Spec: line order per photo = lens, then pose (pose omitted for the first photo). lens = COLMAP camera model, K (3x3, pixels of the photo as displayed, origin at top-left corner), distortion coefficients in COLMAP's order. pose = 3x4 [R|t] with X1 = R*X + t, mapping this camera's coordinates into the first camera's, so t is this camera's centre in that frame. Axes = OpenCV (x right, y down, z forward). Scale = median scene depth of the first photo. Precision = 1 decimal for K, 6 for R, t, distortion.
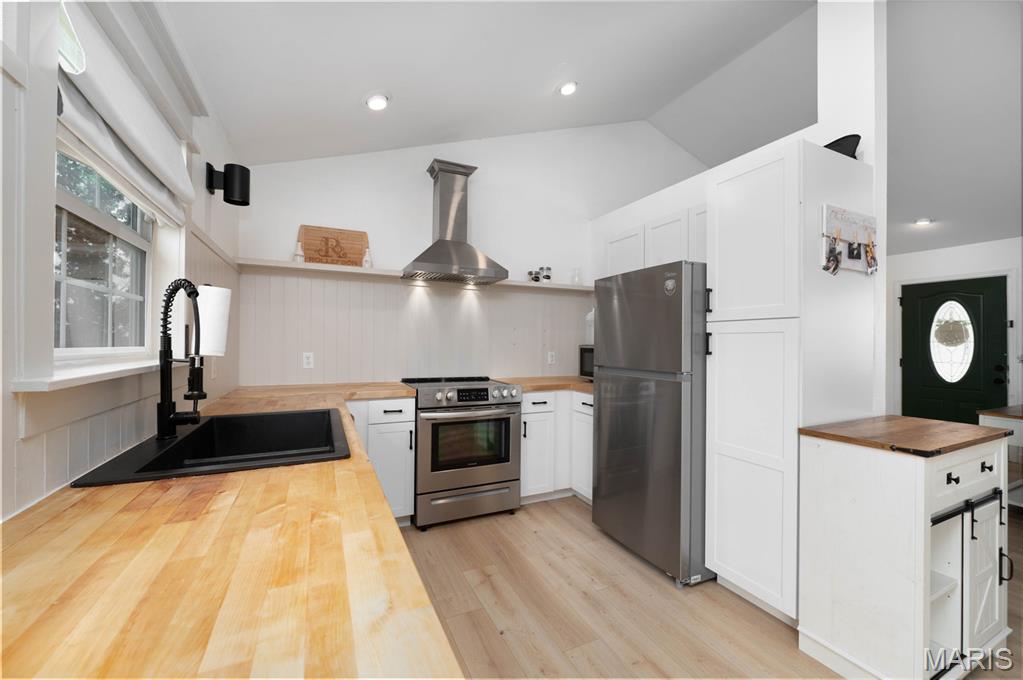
lens RADIAL K [[406.7, 0, 513.5], [0, 406.7, 338.9], [0, 0, 1]] dist [-0.001814, -0.000183]
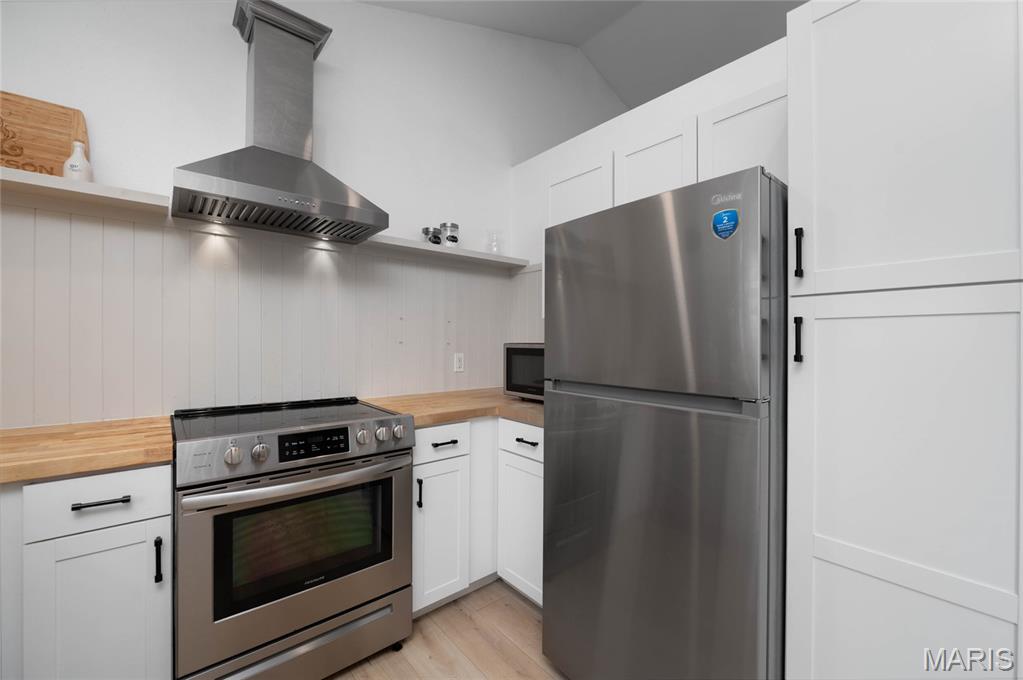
lens RADIAL K [[409.9, 0, 509.3], [0, 409.9, 339.4], [0, 0, 1]] dist [-0.005615, -0.000339]
pose [[0.967251, -0.004247, 0.253787, 0.004770], [0.002274, 0.999965, 0.008070, 0.004984], [-0.253812, -0.007229, 0.967226, 0.445692]]
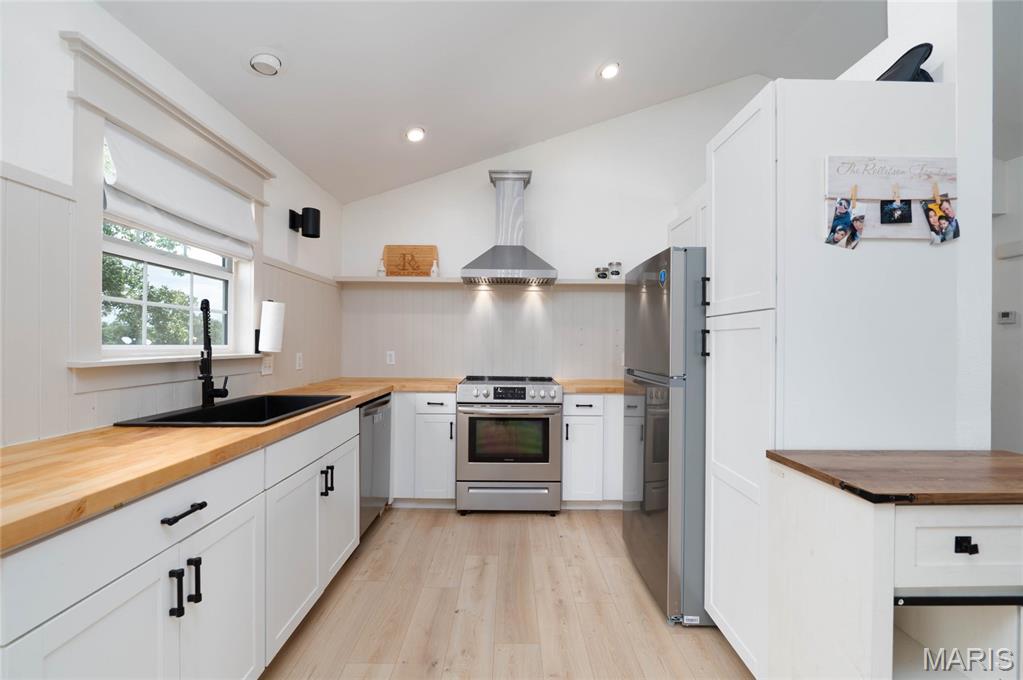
lens RADIAL K [[418.0, 0, 511.5], [0, 418.0, 340.0], [0, 0, 1]] dist [-0.003583, -0.000579]
pose [[0.905632, -0.003938, -0.424047, 0.353319], [0.003406, 0.999992, -0.002013, 0.004320], [0.424051, 0.000379, 0.905638, 0.037039]]
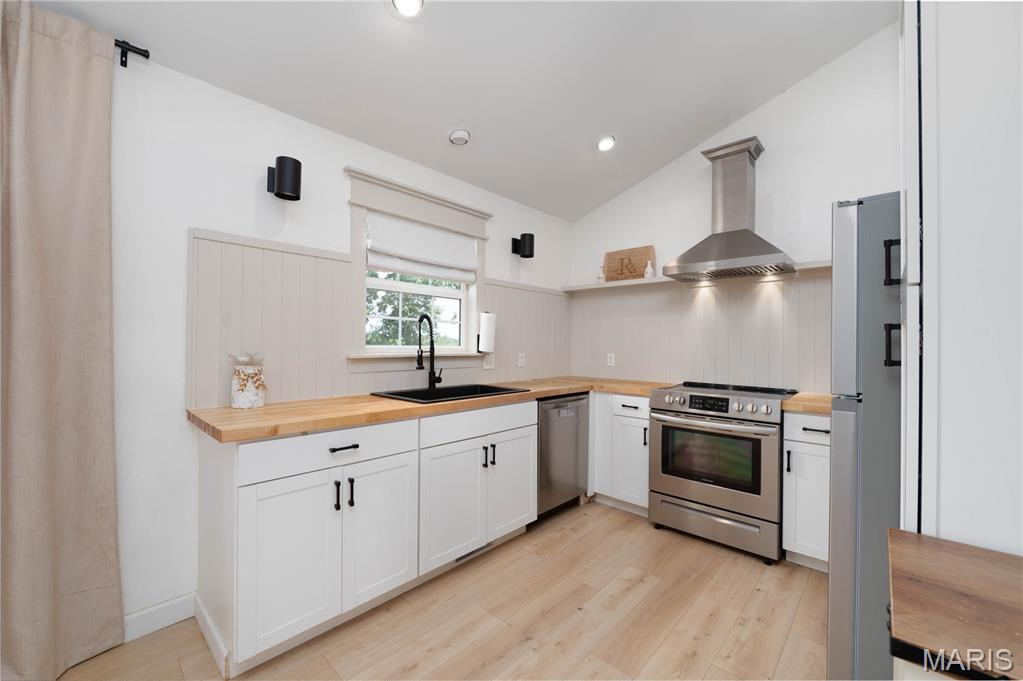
lens RADIAL K [[409.9, 0, 509.3], [0, 409.9, 339.9], [0, 0, 1]] dist [-0.005615, -0.000339]
pose [[0.366844, -0.012857, -0.930194, 0.575799], [0.001896, 0.999913, -0.013073, 0.008003], [0.930281, 0.003032, 0.366836, 0.256590]]
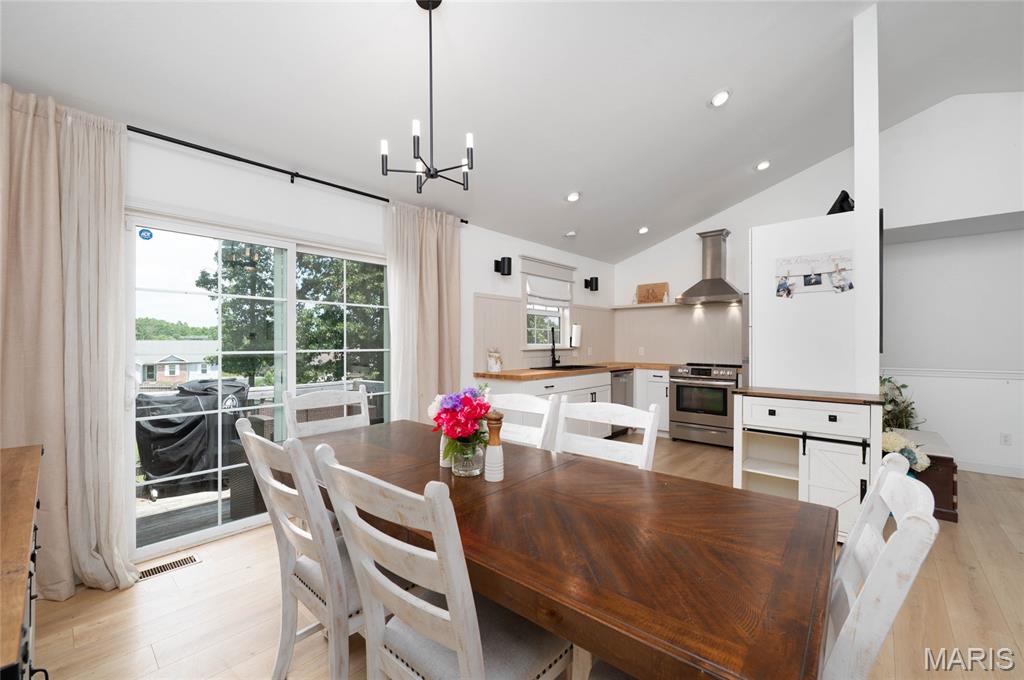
lens RADIAL K [[410.3, 0, 509.8], [0, 410.3, 339.4], [0, 0, 1]] dist [-0.005615, -0.000339]
pose [[0.385023, -0.012748, -0.922819, 1.189745], [0.011995, 0.999889, -0.008808, 0.004532], [0.922829, -0.007678, 0.385133, -0.420409]]
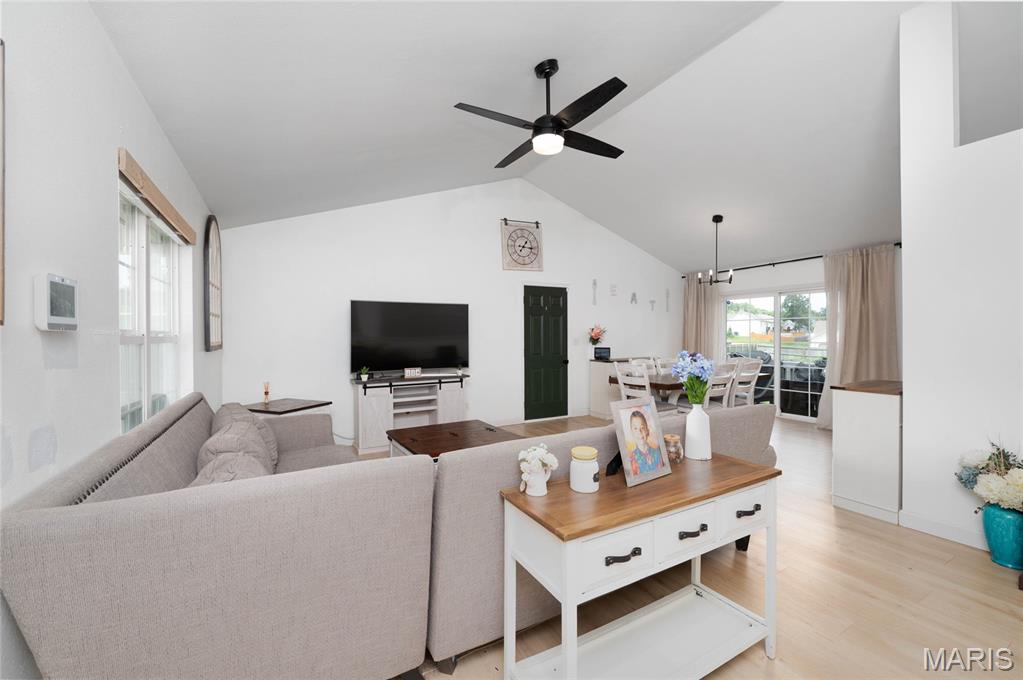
lens RADIAL K [[418.0, 0, 511.5], [0, 418.0, 340.0], [0, 0, 1]] dist [-0.003583, -0.000579]
pose [[-0.997075, -0.003196, -0.076357, 1.651640], [-0.003181, 0.999995, -0.000321, 0.011749], [0.076357, -0.000077, -0.997081, 1.609053]]
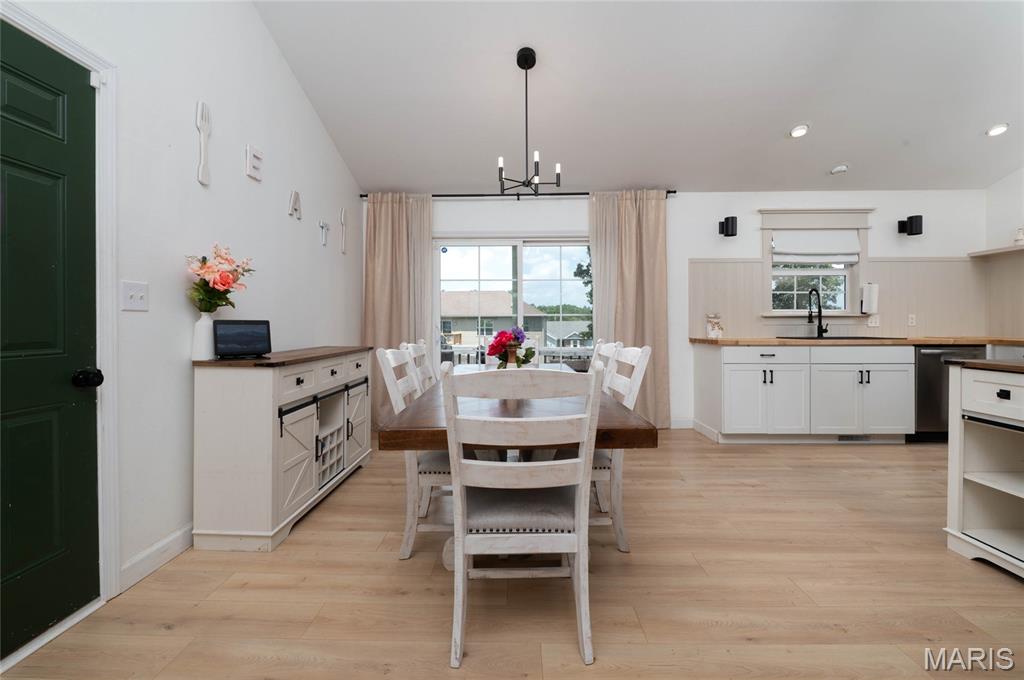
lens RADIAL K [[421.8, 0, 514.7], [0, 421.8, 325.0], [0, 0, 1]] dist [-0.001241, -0.000267]
pose [[-0.438764, -0.001988, -0.898600, 1.435383], [0.009229, 0.999935, -0.006718, 0.066384], [0.898555, -0.011241, -0.438717, 0.123271]]
